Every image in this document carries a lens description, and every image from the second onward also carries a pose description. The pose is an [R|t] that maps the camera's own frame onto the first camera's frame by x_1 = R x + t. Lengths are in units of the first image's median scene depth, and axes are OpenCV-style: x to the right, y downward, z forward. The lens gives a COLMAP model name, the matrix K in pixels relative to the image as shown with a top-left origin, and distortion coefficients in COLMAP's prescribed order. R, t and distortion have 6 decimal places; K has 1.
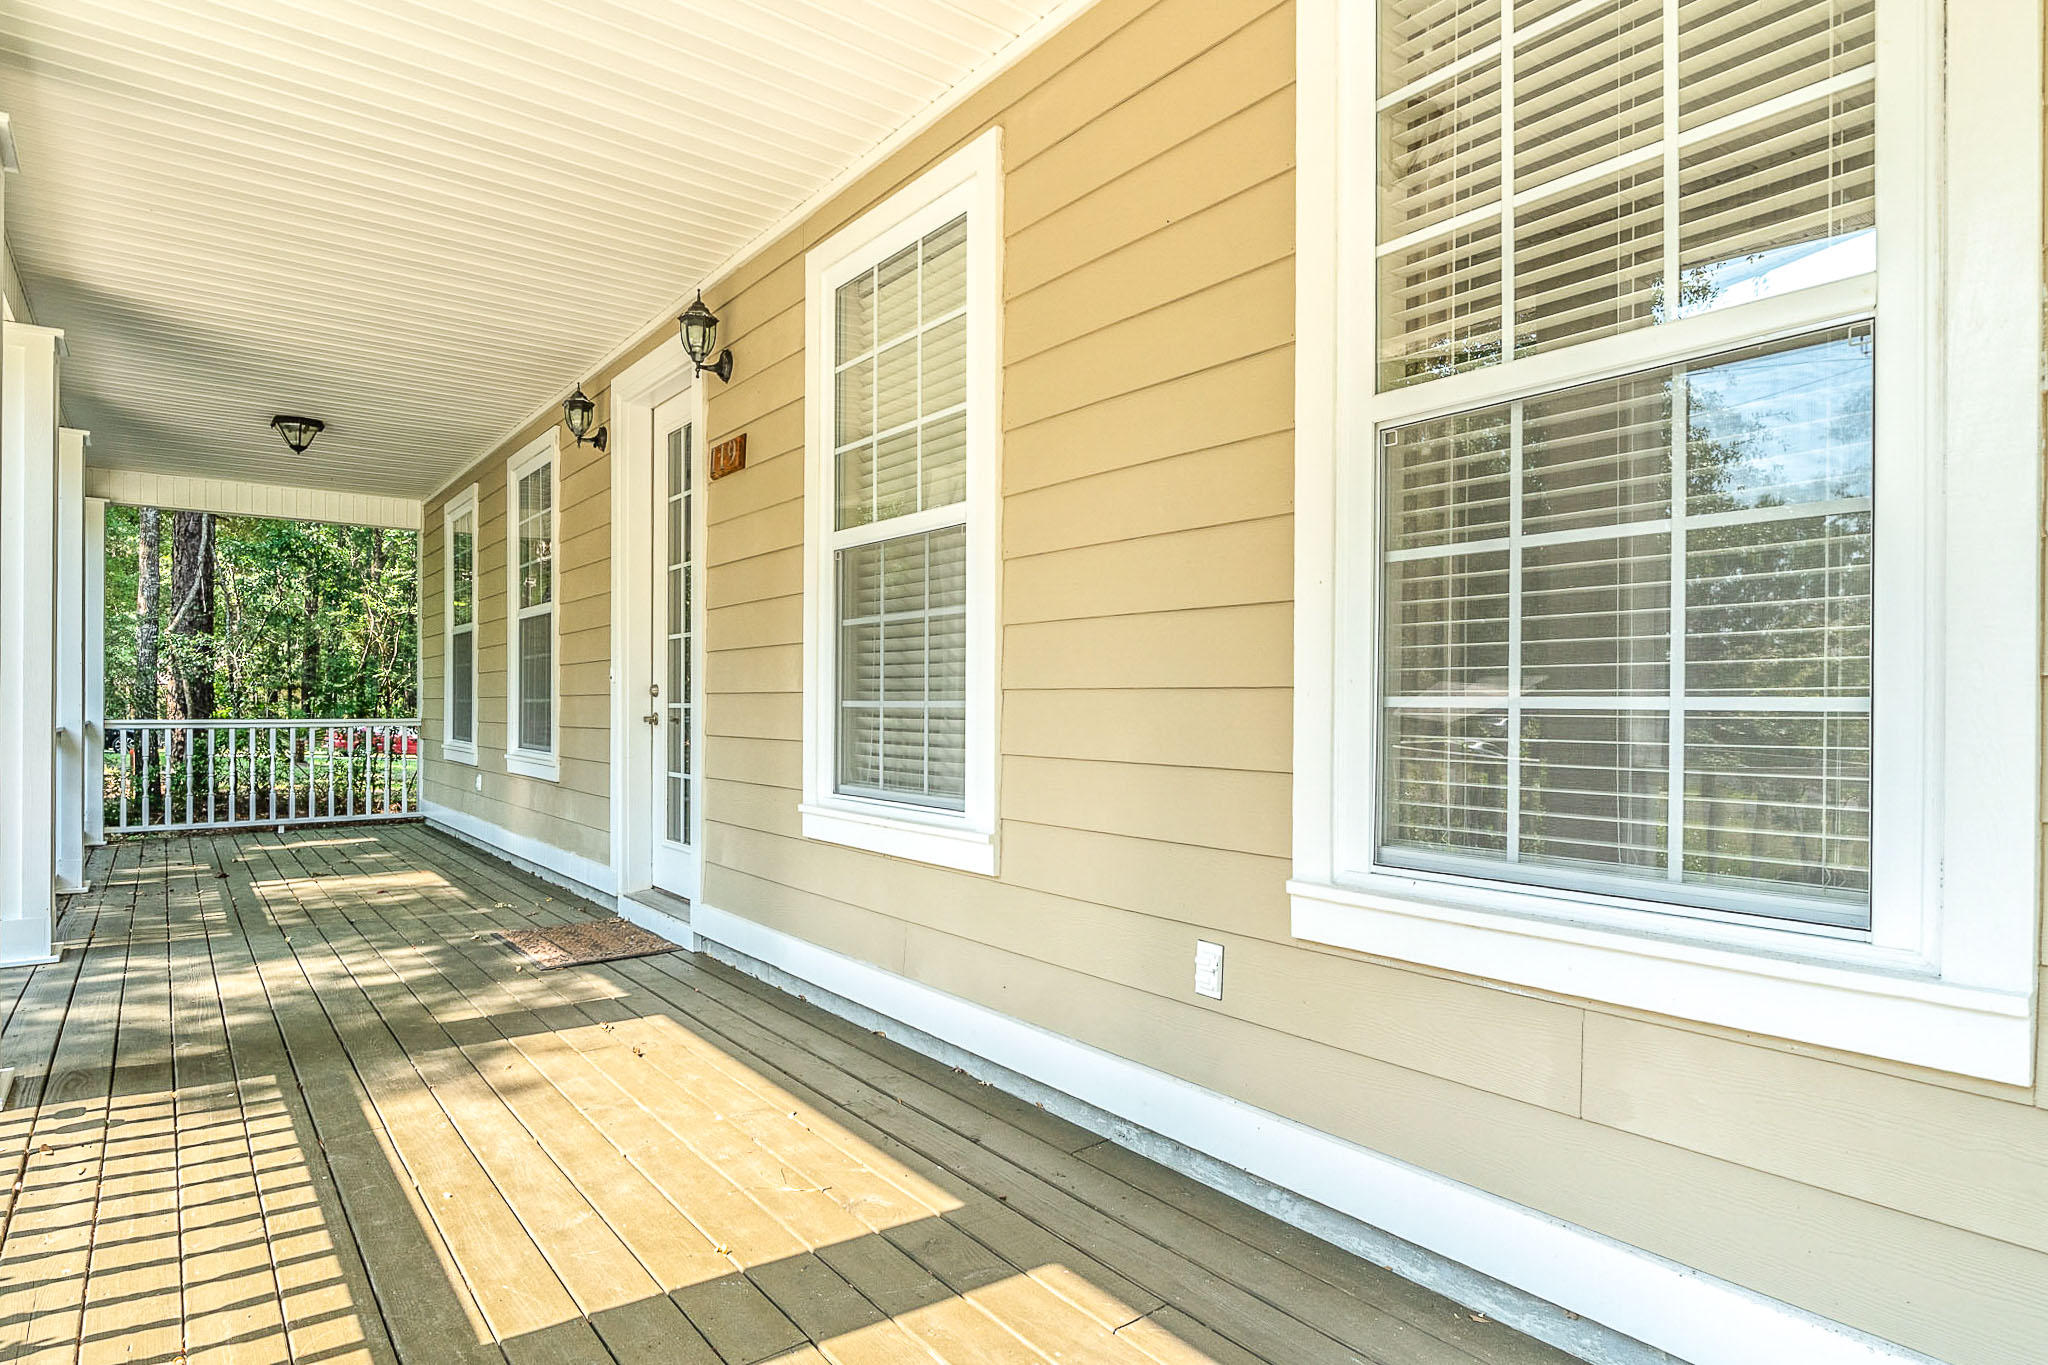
lens RADIAL K [[1093.7, 0, 1016.1], [0, 1093.7, 652.6], [0, 0, 1]] dist [-0.002951, -0.001400]
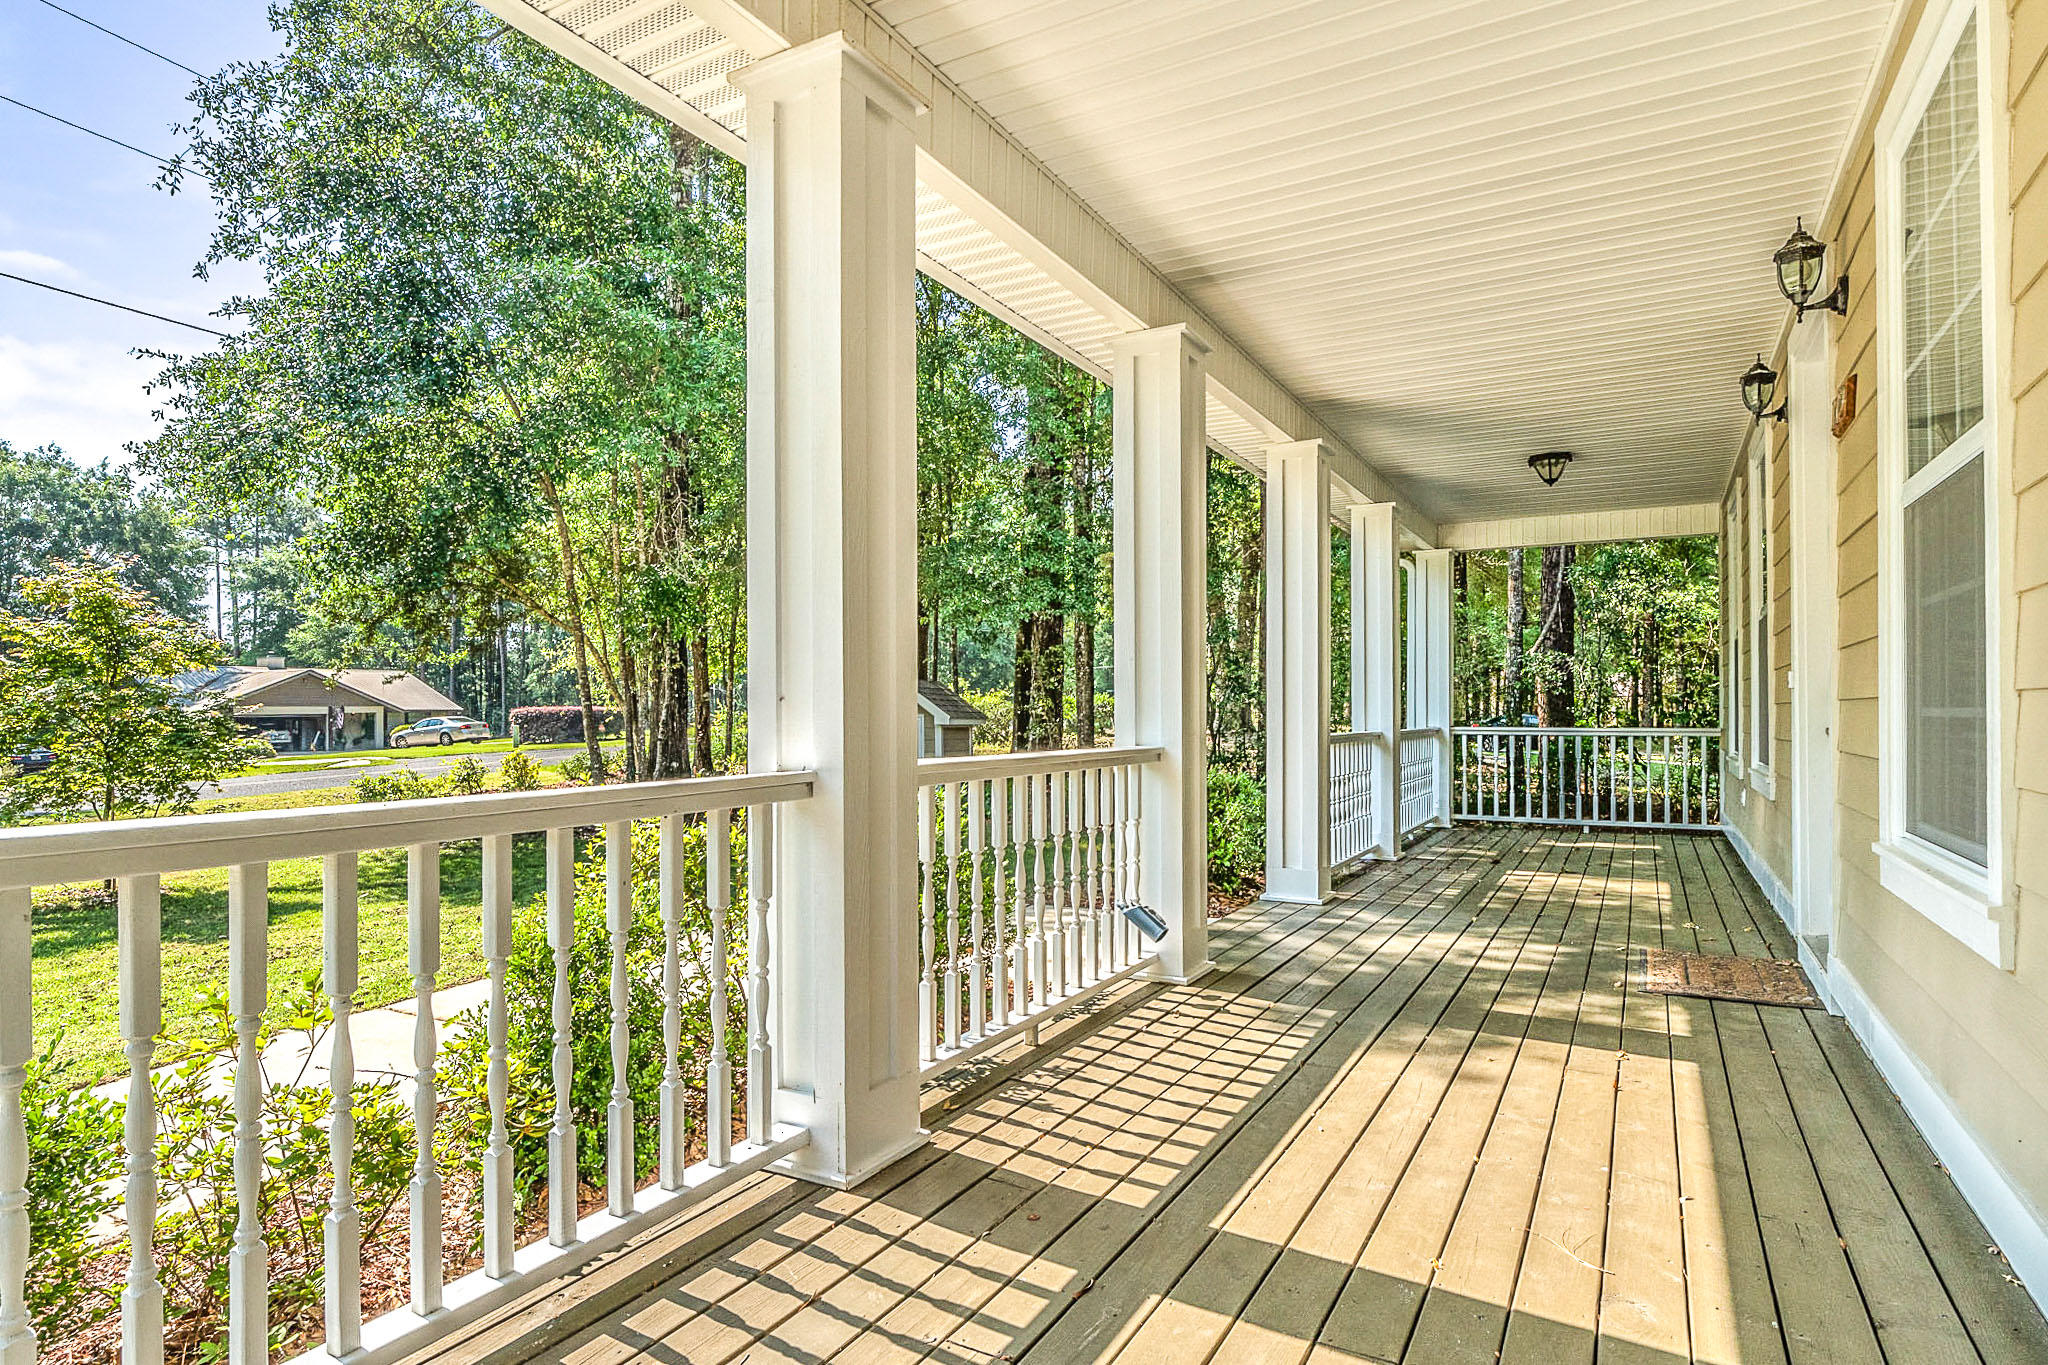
lens RADIAL K [[1093.7, 0, 1016.1], [0, 1093.7, 652.6], [0, 0, 1]] dist [-0.002951, -0.001400]
pose [[0.391902, -0.053500, -0.918450, 0.276042], [0.045865, 0.998203, -0.038575, 0.005816], [0.918863, -0.027007, 0.393652, 0.141508]]
